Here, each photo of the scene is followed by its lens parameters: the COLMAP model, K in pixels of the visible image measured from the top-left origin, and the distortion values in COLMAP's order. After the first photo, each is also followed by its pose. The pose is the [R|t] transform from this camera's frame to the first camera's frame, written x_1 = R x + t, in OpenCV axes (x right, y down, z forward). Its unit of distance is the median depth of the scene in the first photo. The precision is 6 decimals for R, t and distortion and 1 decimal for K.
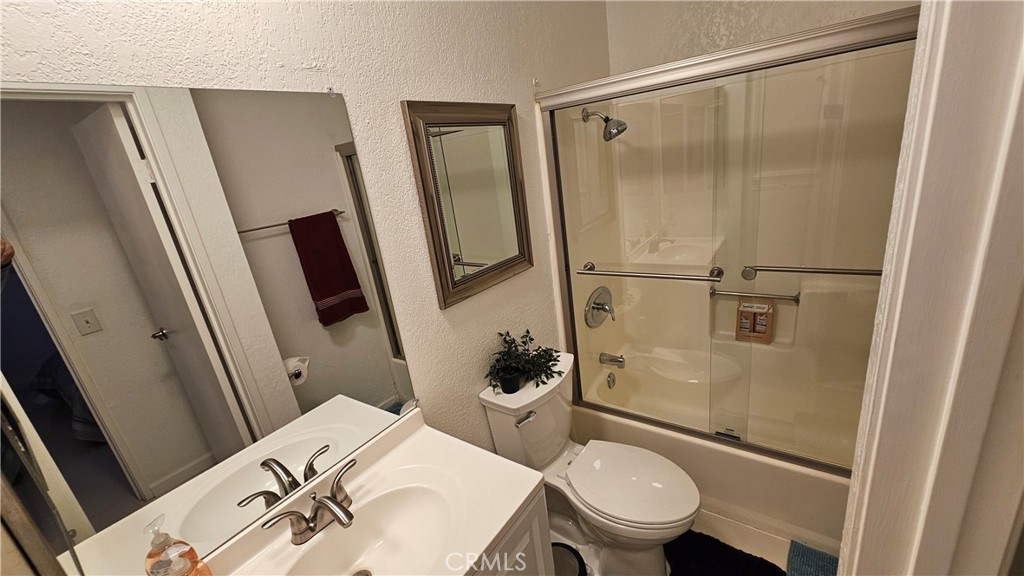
lens RADIAL K [[413.4, 0, 515.2], [0, 413.4, 293.2], [0, 0, 1]] dist [-0.000849, 0.000695]
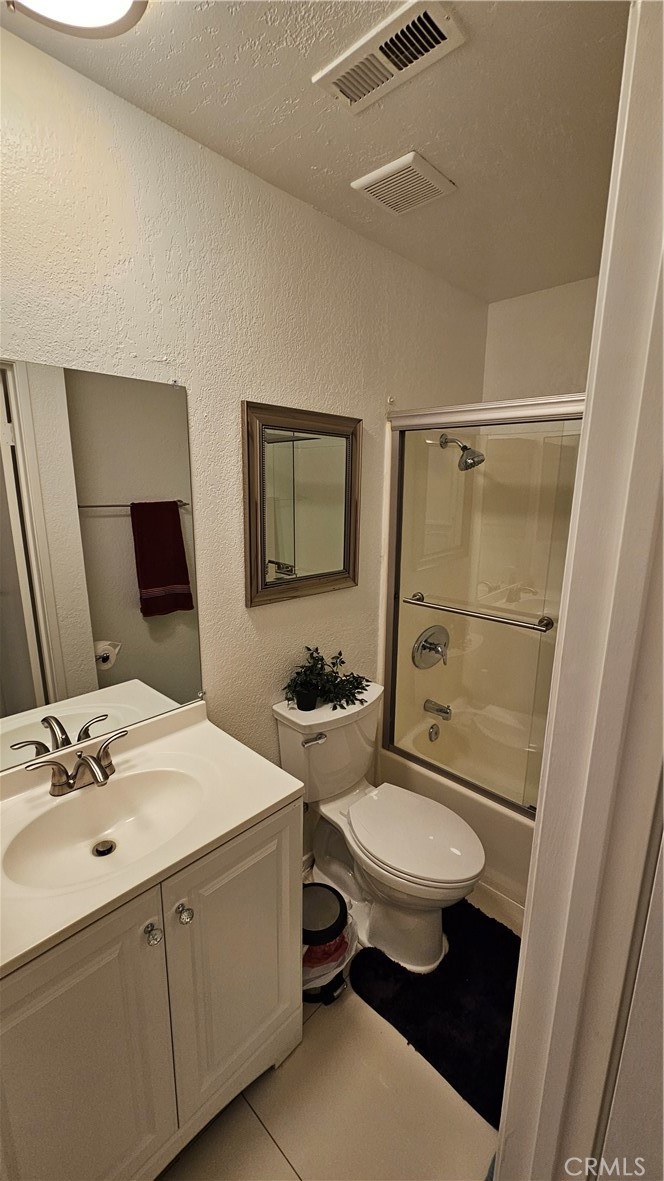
lens RADIAL K [[478.6, 0, 332.0], [0, 478.6, 590.5], [0, 0, 1]] dist [-0.000884, -0.000208]
pose [[0.979594, 0.169213, -0.108454, 0.113172], [-0.177855, 0.981146, -0.075636, 0.041330], [0.093610, 0.093382, 0.991220, -0.096506]]
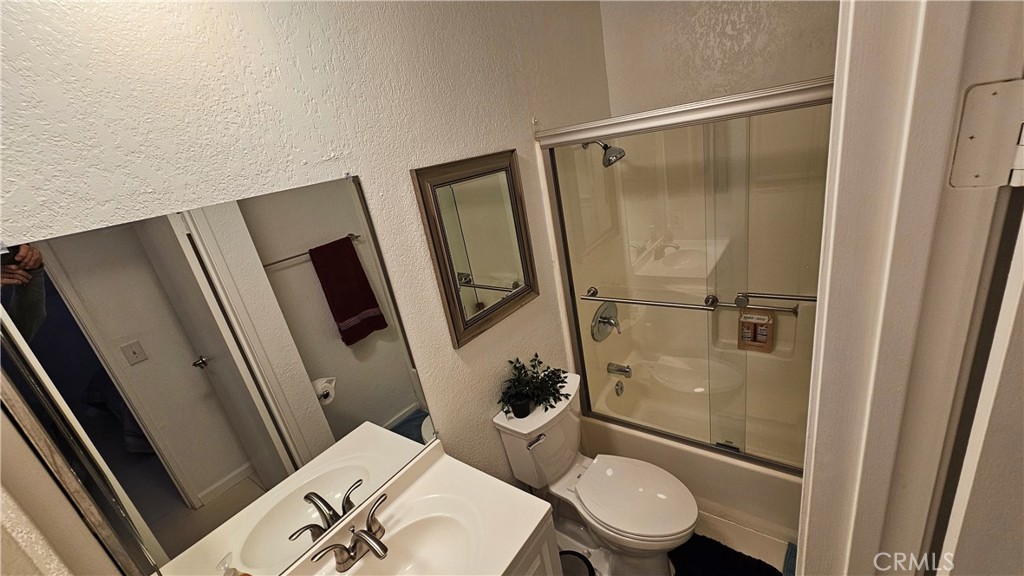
lens RADIAL K [[413.4, 0, 515.2], [0, 413.4, 293.2], [0, 0, 1]] dist [-0.000849, 0.000695]
pose [[0.998740, -0.036737, -0.034203, 0.019390], [0.038073, 0.998503, 0.039282, -0.119469], [0.032708, -0.040534, 0.998643, -0.069684]]
